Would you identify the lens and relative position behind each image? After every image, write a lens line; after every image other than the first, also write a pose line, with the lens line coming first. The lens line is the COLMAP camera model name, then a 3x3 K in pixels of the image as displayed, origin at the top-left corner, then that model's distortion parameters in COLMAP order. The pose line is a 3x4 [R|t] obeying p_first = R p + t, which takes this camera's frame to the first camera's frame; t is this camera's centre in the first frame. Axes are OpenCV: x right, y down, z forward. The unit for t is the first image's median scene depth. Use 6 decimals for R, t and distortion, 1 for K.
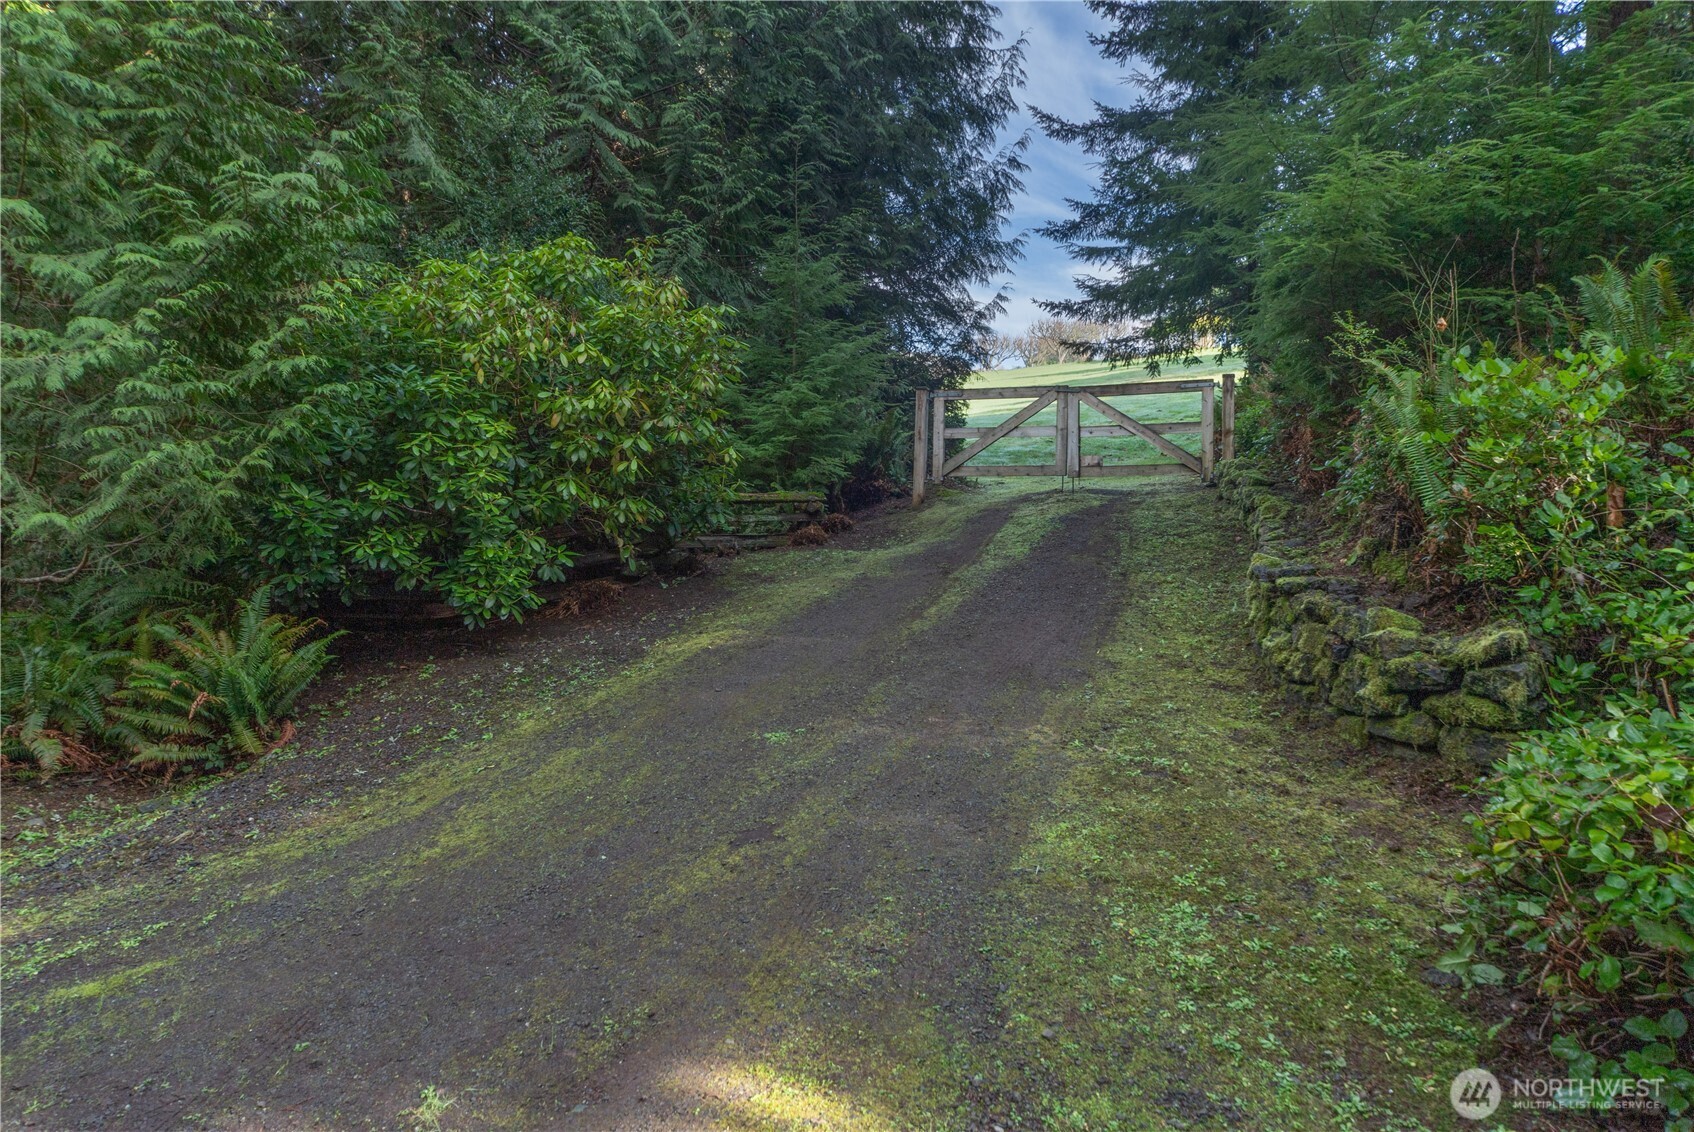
lens RADIAL K [[1128.5, 0, 846.5], [0, 1128.5, 553.2], [0, 0, 1]] dist [-0.002606, -0.000410]
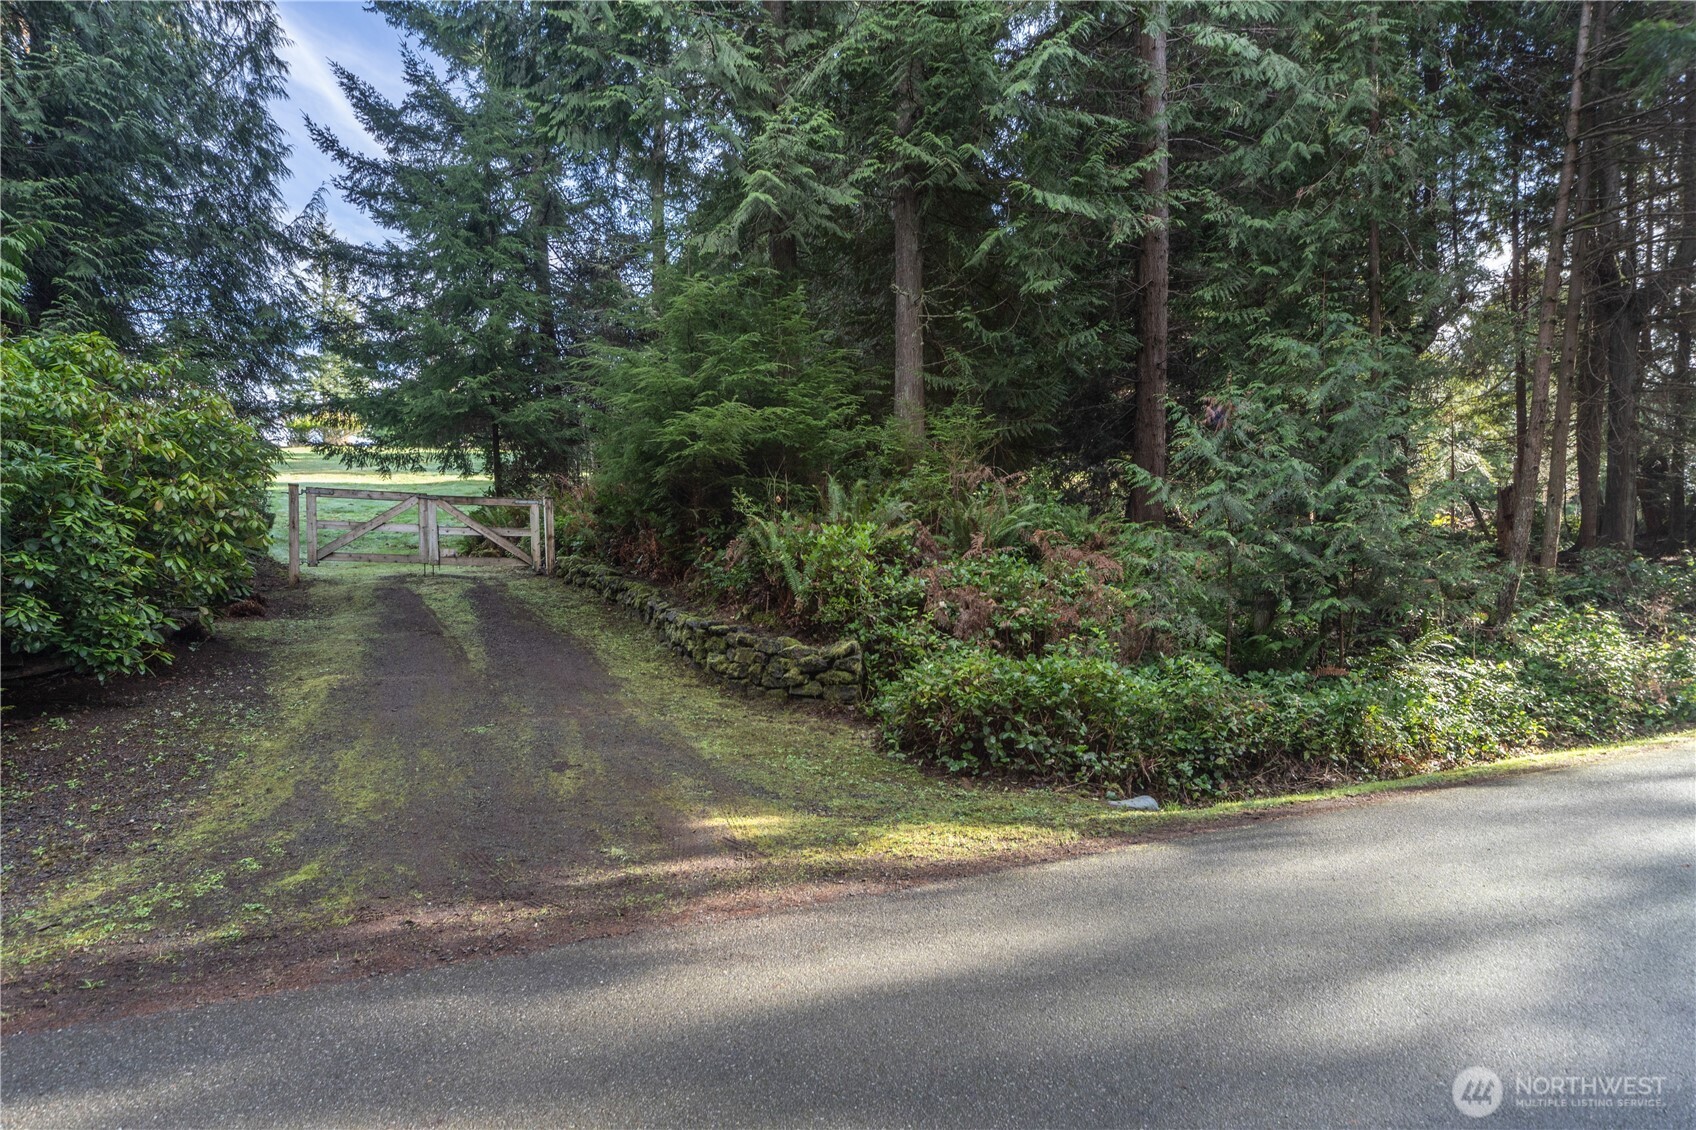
lens RADIAL K [[1129.8, 0, 848.4], [0, 1129.8, 570.9], [0, 0, 1]] dist [-0.002606, -0.000410]
pose [[0.665197, 0.027829, 0.746149, -1.038807], [0.018371, 0.998393, -0.053615, 0.041867], [-0.746442, 0.049372, 0.663617, -0.500085]]
